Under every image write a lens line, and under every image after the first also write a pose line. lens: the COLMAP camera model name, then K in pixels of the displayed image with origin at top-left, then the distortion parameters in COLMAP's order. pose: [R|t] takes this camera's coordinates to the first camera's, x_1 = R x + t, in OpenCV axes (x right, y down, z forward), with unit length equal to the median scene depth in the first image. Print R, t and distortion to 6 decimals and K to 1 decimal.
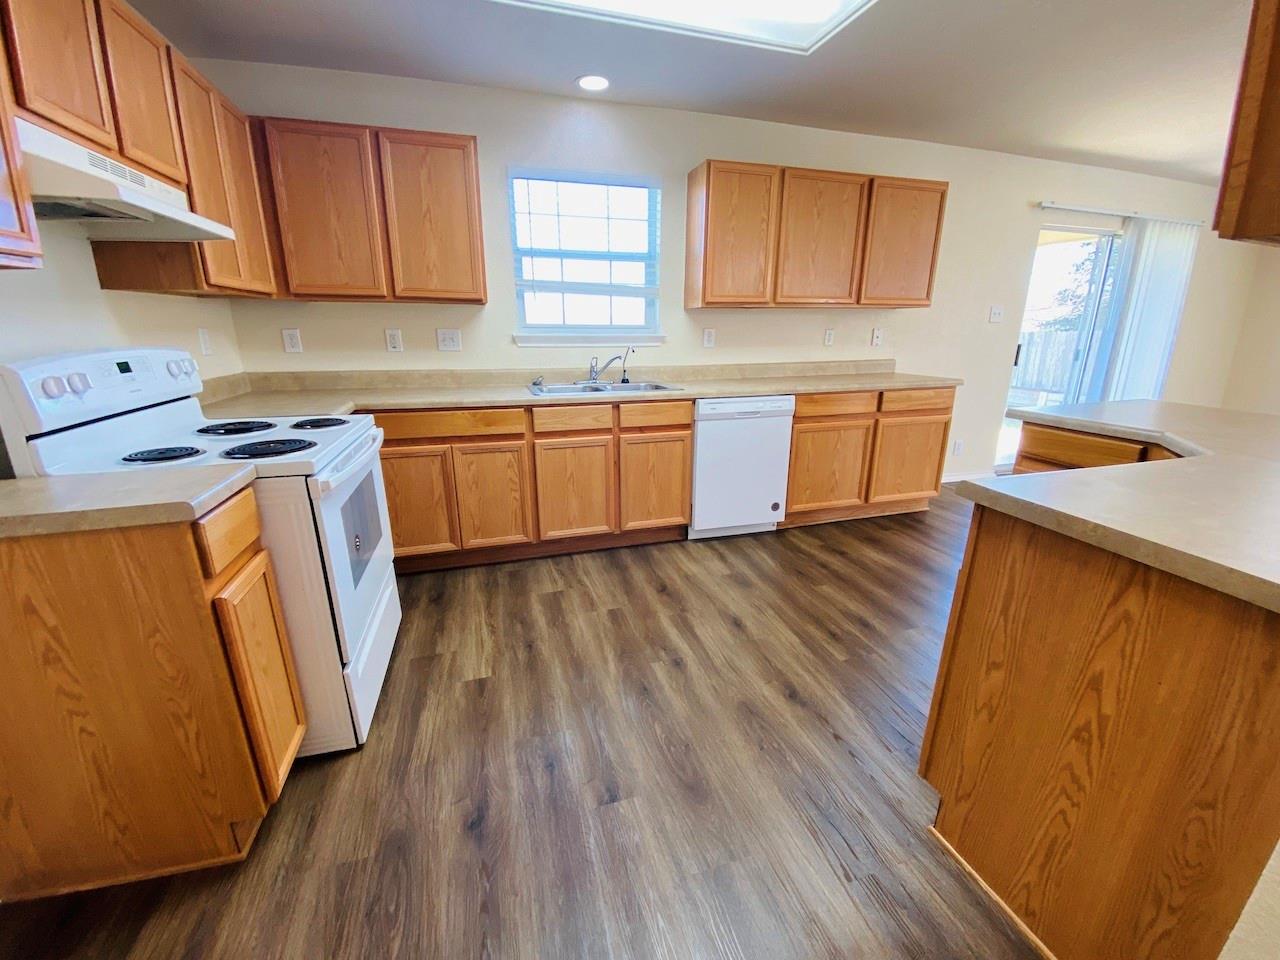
lens RADIAL K [[518.4, 0, 640.0], [0, 518.4, 480.0], [0, 0, 1]] dist [0.033500, -0.026412]
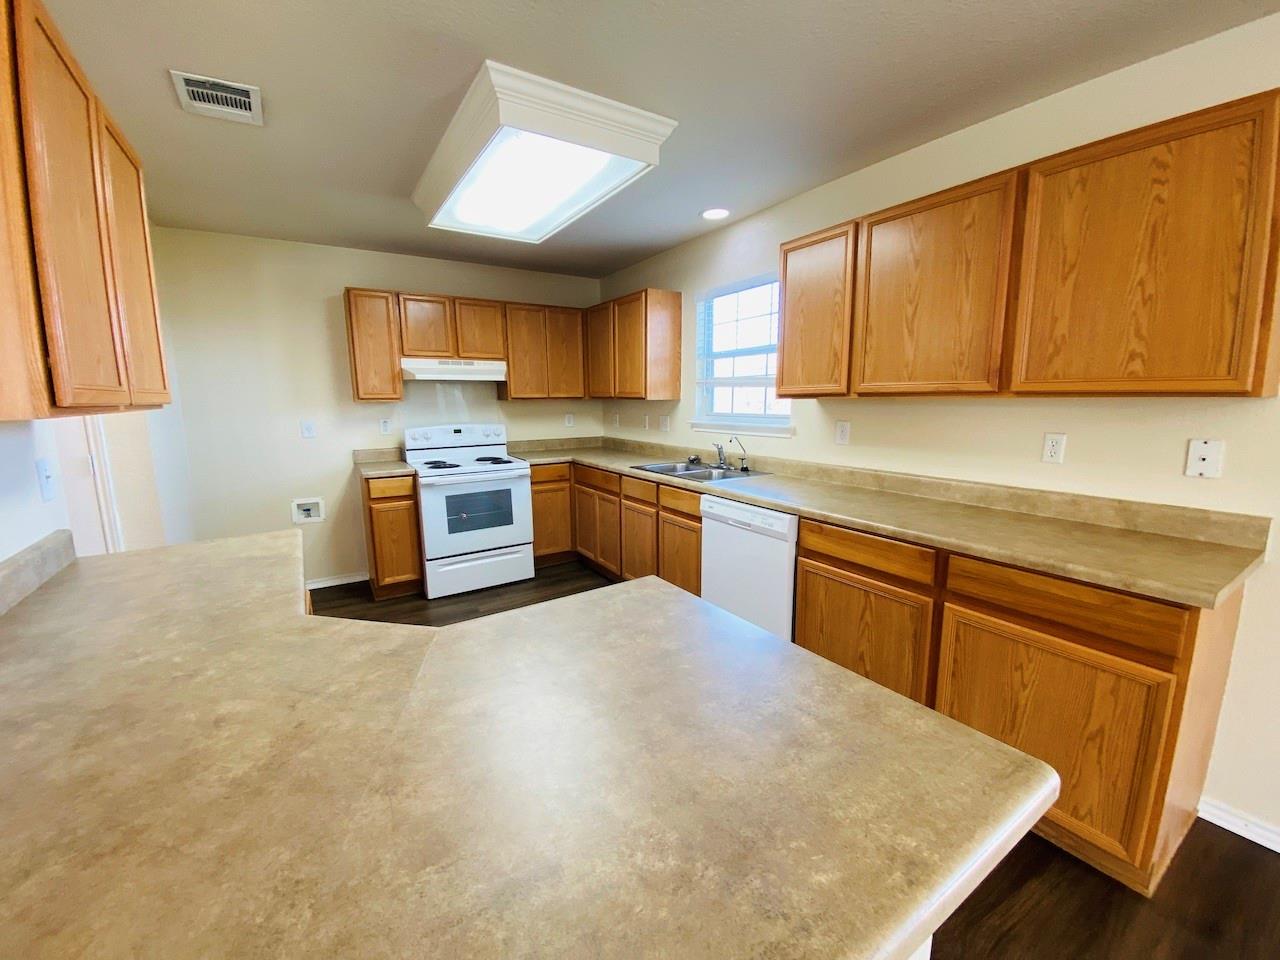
lens RADIAL K [[518.4, 0, 640.0], [0, 518.4, 480.0], [0, 0, 1]] dist [0.033500, -0.026412]
pose [[0.259444, 0.148221, -0.954316, 1.091628], [-0.260377, 0.962296, 0.078673, -0.248682], [0.929996, 0.228071, 0.288255, 0.664431]]
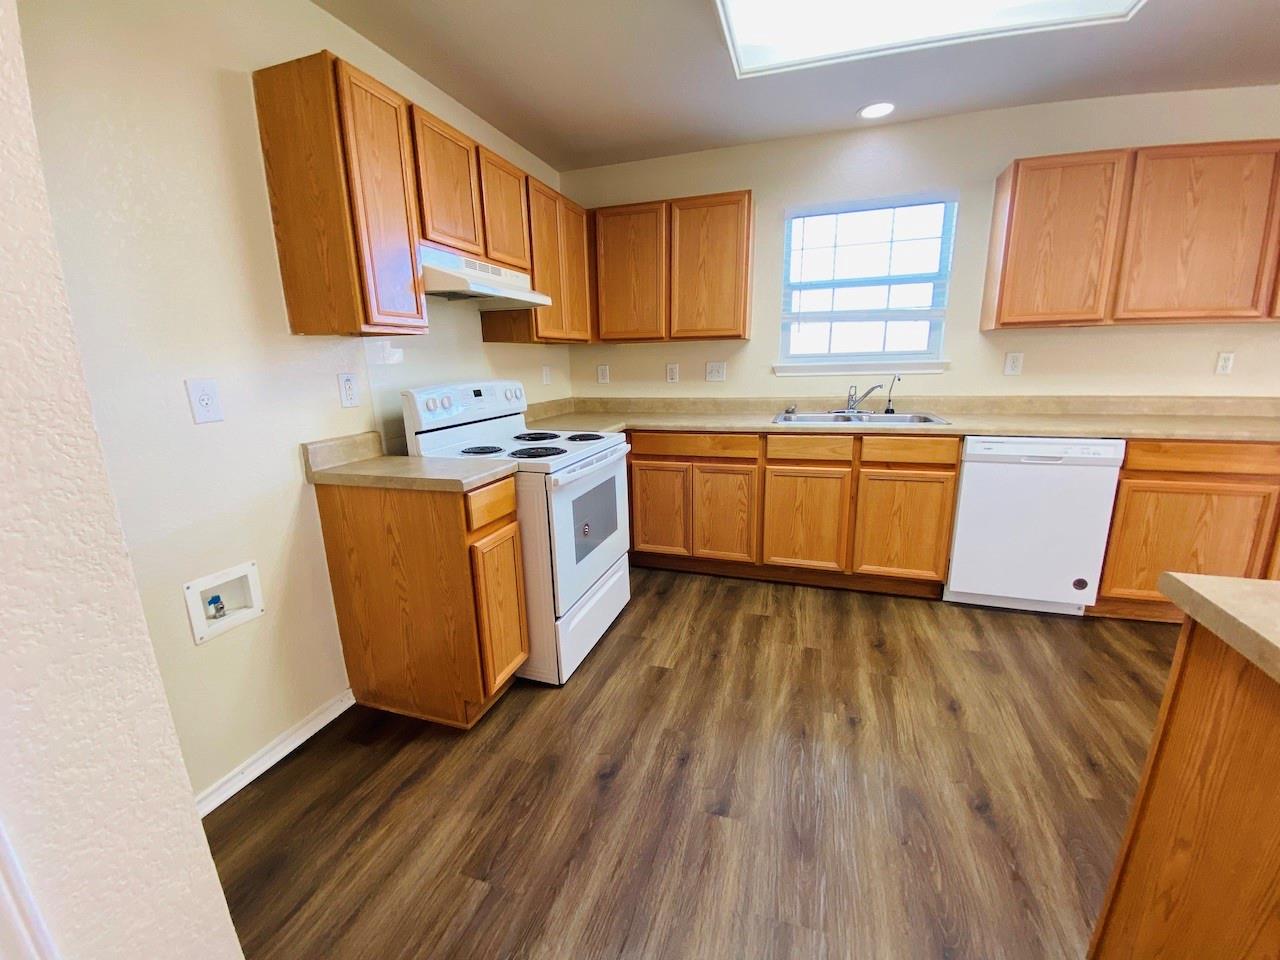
lens RADIAL K [[518.4, 0, 640.0], [0, 518.4, 480.0], [0, 0, 1]] dist [0.033500, -0.026412]
pose [[0.819560, 0.110479, -0.562242, 0.180818], [-0.136543, 0.990624, -0.004378, -0.009898], [0.556487, 0.080358, 0.826961, 0.000530]]
